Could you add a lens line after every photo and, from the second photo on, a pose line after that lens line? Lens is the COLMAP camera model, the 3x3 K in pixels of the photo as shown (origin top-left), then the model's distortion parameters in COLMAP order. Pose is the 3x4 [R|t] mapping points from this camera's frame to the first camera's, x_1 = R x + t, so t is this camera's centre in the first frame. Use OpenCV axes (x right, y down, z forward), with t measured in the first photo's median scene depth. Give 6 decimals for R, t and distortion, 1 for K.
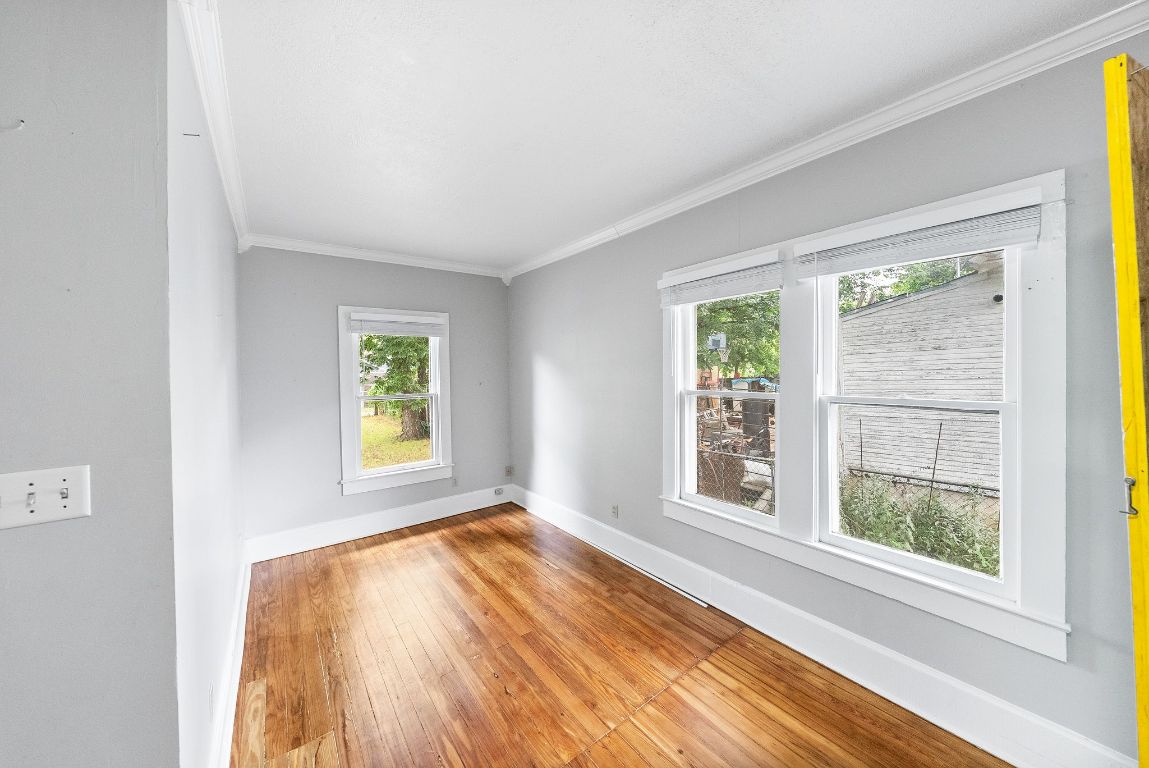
lens RADIAL K [[401.4, 0, 581.3], [0, 401.4, 377.5], [0, 0, 1]] dist [-0.001702, -0.000117]
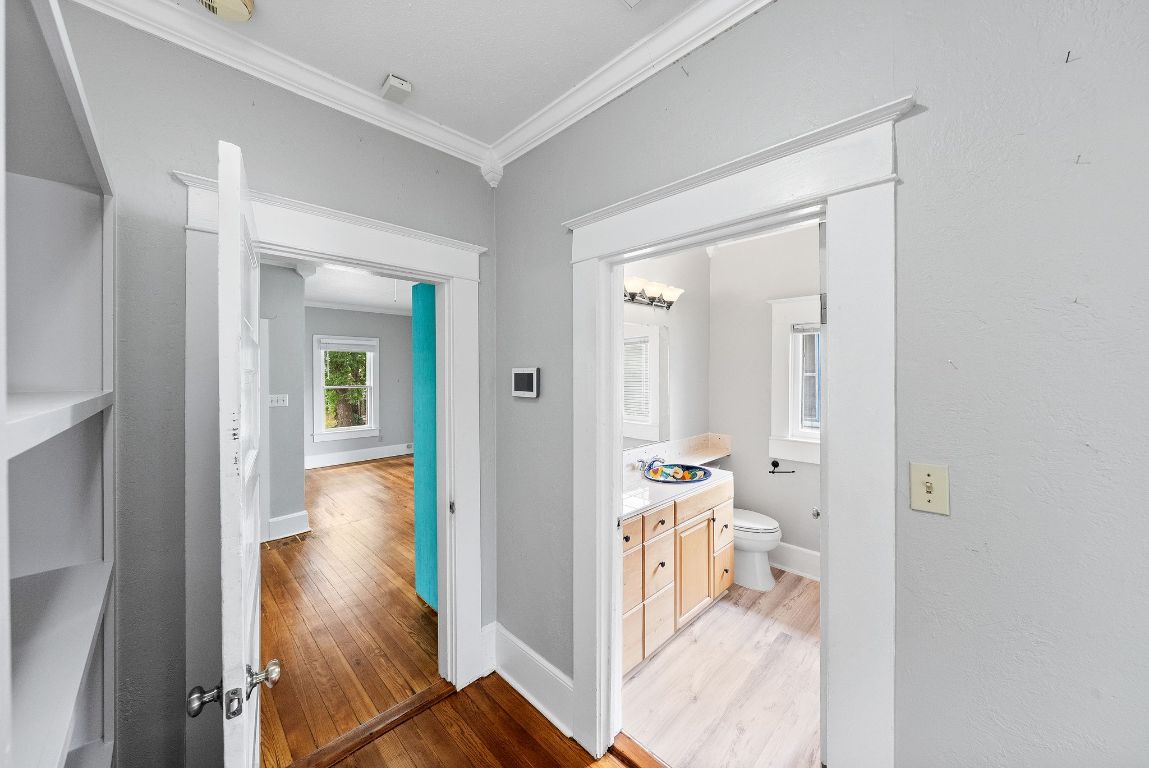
lens RADIAL K [[401.4, 0, 581.3], [0, 401.4, 377.5], [0, 0, 1]] dist [-0.001702, -0.000117]
pose [[0.988946, 0.016163, 0.147394, 0.281471], [-0.015422, 0.999862, -0.006169, 0.003983], [-0.147473, 0.003828, 0.989059, -0.844080]]
